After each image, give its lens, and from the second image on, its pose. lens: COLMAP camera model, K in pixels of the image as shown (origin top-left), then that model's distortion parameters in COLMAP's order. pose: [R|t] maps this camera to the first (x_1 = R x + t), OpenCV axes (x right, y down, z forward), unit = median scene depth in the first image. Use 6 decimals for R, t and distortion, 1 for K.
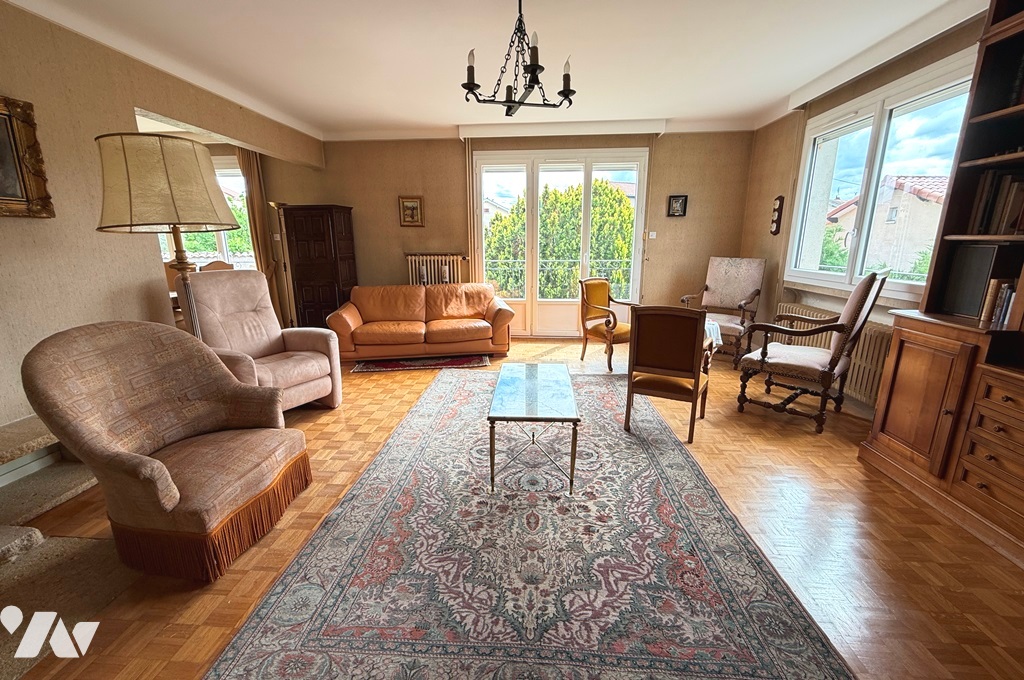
lens RADIAL K [[405.5, 0, 503.5], [0, 405.5, 335.3], [0, 0, 1]] dist [-0.000867, -0.000137]
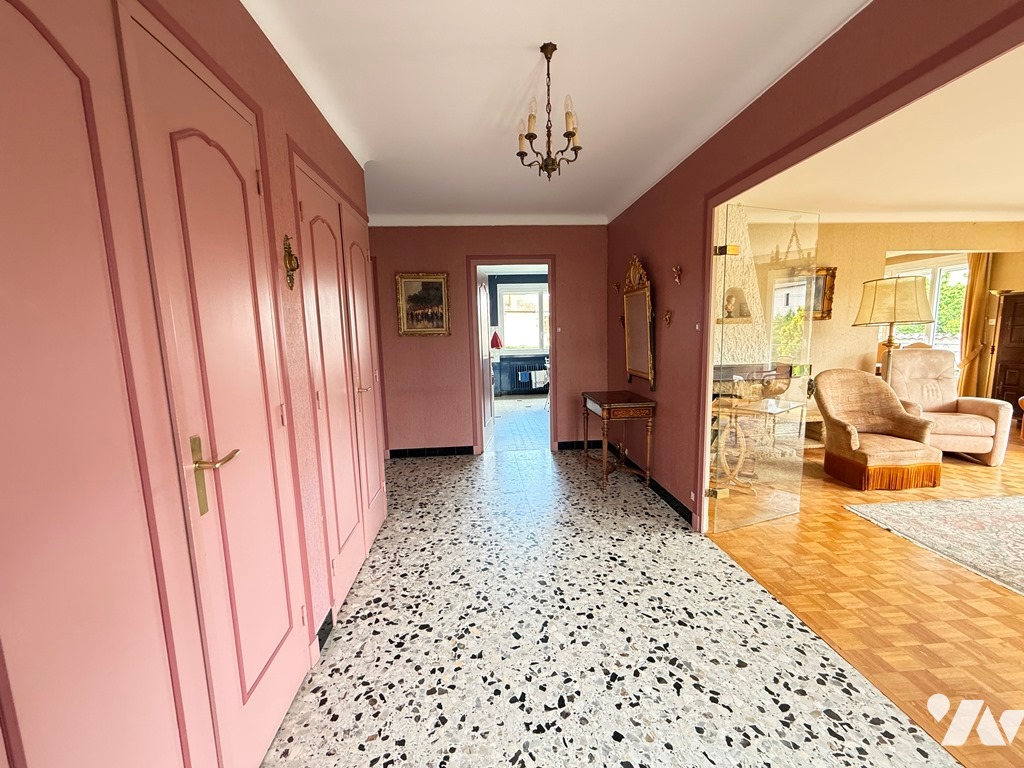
lens RADIAL K [[407.7, 0, 511.4], [0, 407.7, 384.1], [0, 0, 1]] dist [-0.009783, 0.000515]
pose [[0.156775, 0.127213, -0.979407, 0.773256], [-0.200783, 0.975066, 0.094510, 0.181010], [0.967010, 0.181831, 0.178408, -0.975842]]
